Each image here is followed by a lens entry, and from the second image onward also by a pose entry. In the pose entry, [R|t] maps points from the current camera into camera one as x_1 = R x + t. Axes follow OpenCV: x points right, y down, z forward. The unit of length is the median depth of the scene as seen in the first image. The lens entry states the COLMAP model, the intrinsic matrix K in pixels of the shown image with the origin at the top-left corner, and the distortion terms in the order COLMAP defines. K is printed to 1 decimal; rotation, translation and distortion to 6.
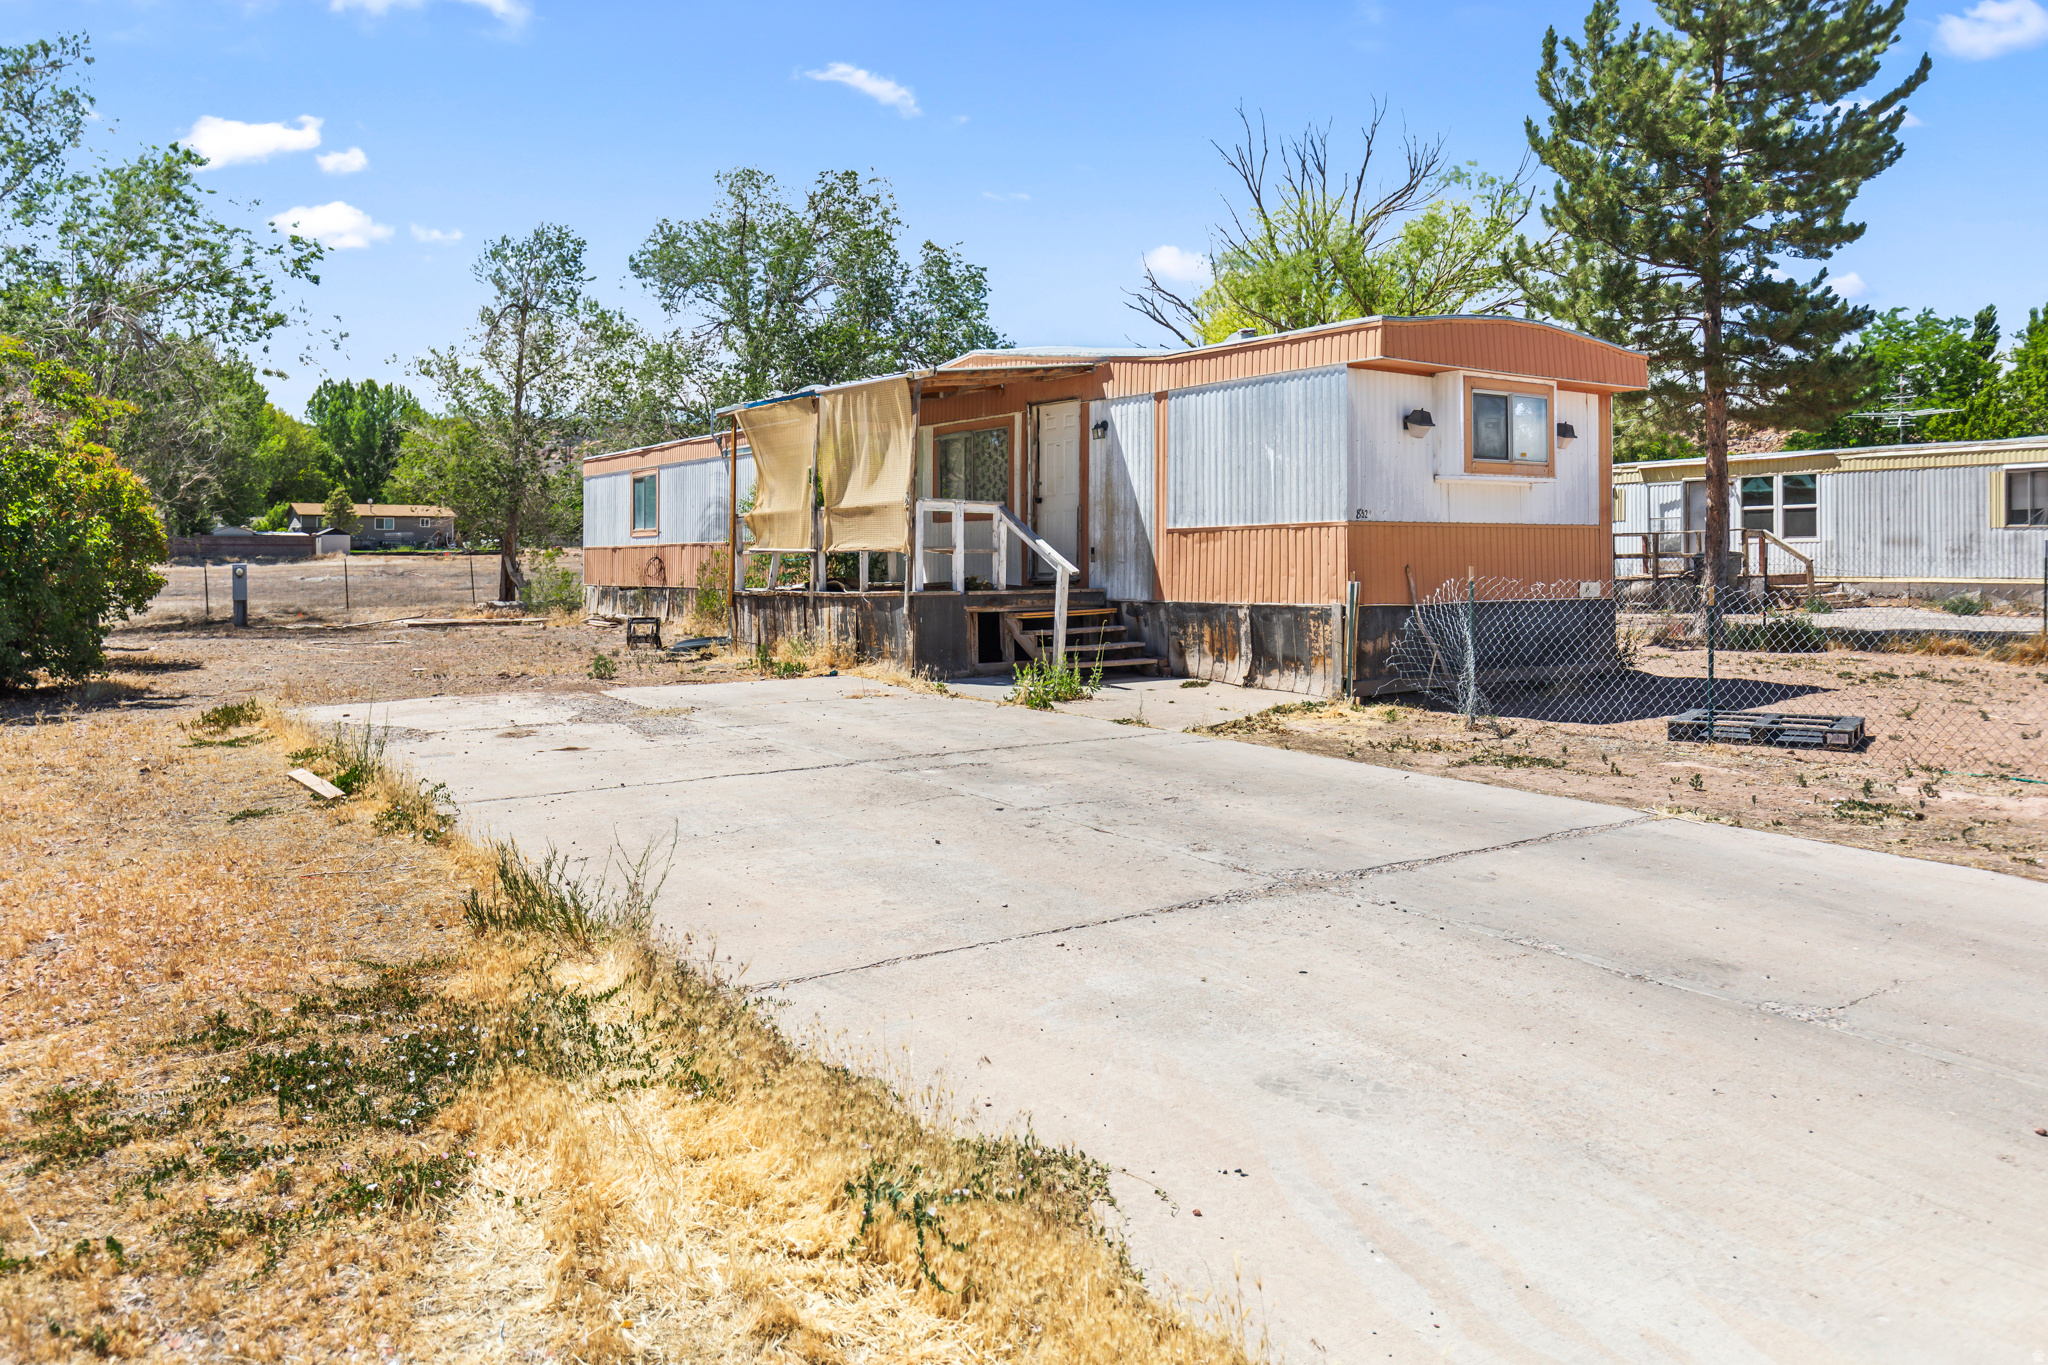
lens RADIAL K [[1468.8, 0, 1022.6], [0, 1468.8, 625.0], [0, 0, 1]] dist [0.057156, -0.082669]
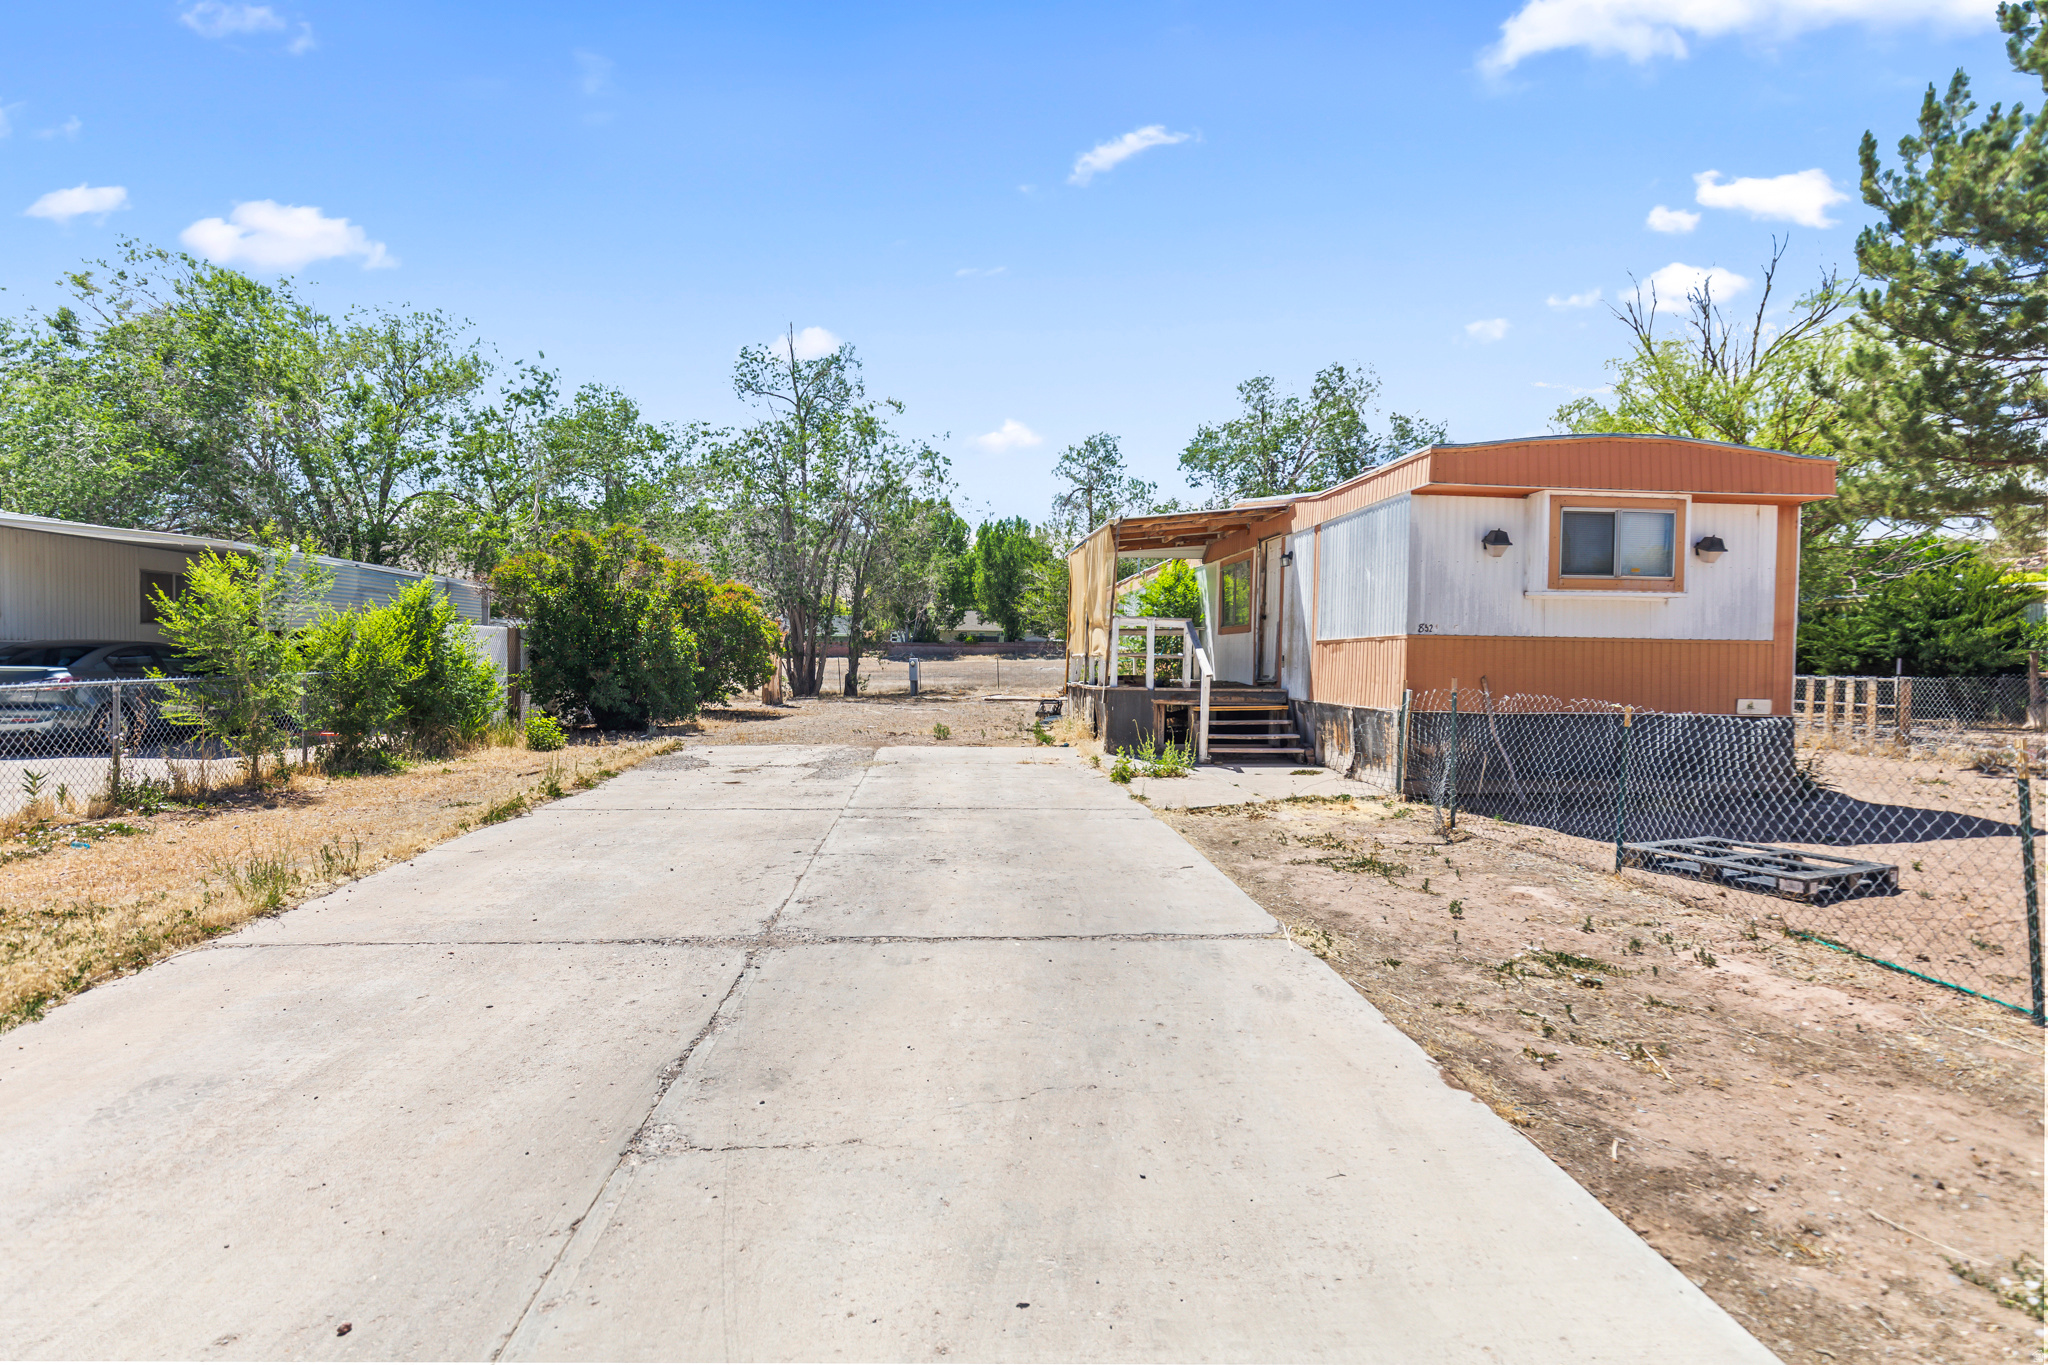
lens RADIAL K [[1016.8, 0, 1027.1], [0, 1016.8, 718.7], [0, 0, 1]] dist [-0.003487, -0.000348]
pose [[0.844578, 0.048077, -0.533270, 0.348538], [-0.041190, 0.998843, 0.024815, -0.013115], [0.533847, 0.001007, 0.845581, 0.183930]]
